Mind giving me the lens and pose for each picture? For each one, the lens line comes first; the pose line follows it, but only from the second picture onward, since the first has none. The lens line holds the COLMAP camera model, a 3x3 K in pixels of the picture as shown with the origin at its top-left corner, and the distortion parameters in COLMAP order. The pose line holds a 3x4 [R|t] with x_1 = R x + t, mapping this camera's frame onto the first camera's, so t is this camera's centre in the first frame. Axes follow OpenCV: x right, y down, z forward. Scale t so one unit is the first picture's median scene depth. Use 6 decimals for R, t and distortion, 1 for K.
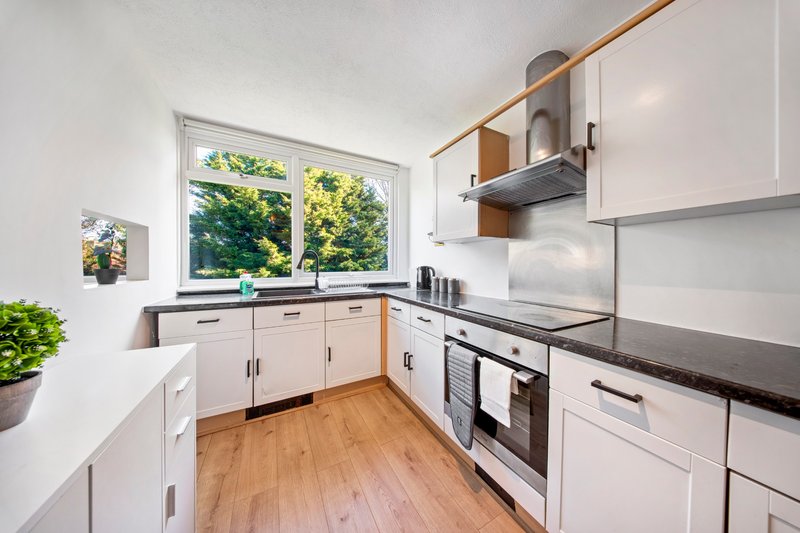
lens RADIAL K [[230.8, 0, 395.0], [0, 230.8, 270.5], [0, 0, 1]] dist [0.000342, -0.000066]
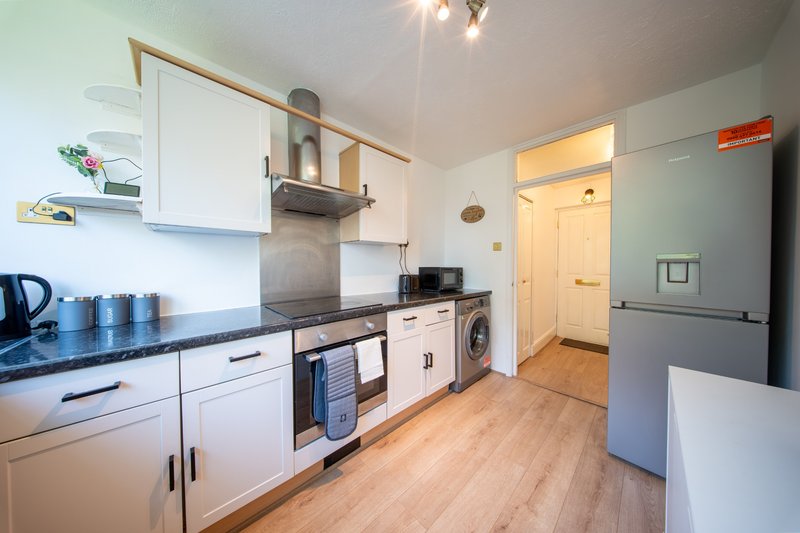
lens RADIAL K [[231.4, 0, 396.2], [0, 231.4, 267.4], [0, 0, 1]] dist [0.001641, -0.002561]
pose [[-0.247863, -0.021219, 0.968563, -0.482136], [0.028220, 0.999178, 0.029112, -0.030092], [-0.968384, 0.034549, -0.247060, 0.625810]]
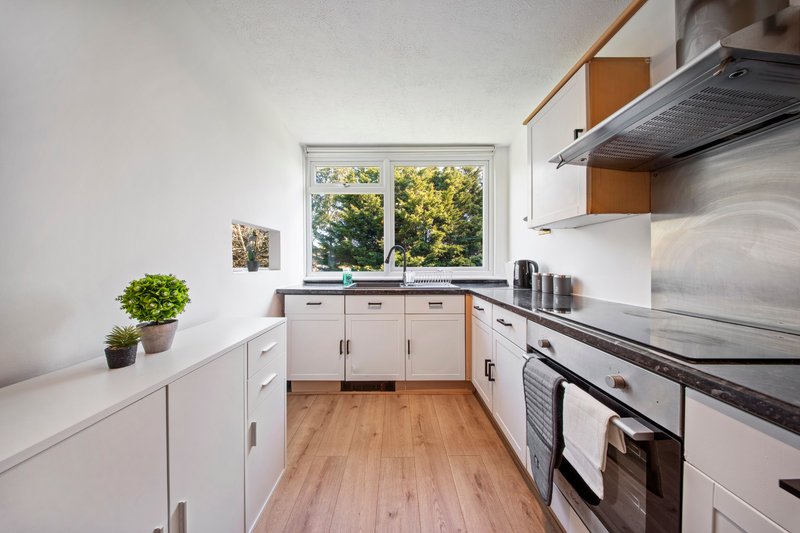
lens RADIAL K [[231.4, 0, 396.2], [0, 231.4, 267.4], [0, 0, 1]] dist [0.001641, -0.002561]
pose [[0.886350, 0.005767, -0.462981, 0.136600], [-0.007933, 0.999965, -0.002731, 0.017946], [0.462948, 0.006094, 0.886364, 0.076341]]
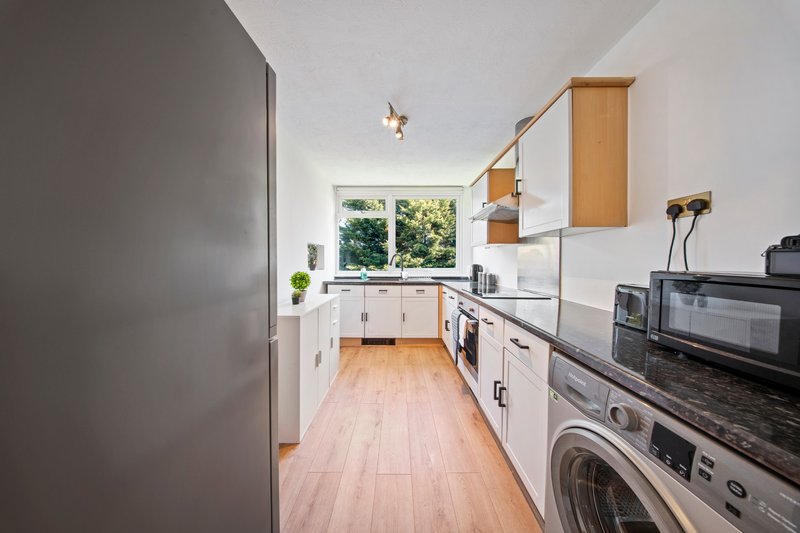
lens RADIAL K [[220.9, 0, 399.8], [0, 220.9, 276.9], [0, 0, 1]] dist [0.000277, -0.000004]
pose [[0.890546, 0.031385, -0.453809, 0.409779], [-0.014366, 0.999060, 0.040902, 0.011539], [0.454667, -0.029906, 0.890160, -0.424072]]
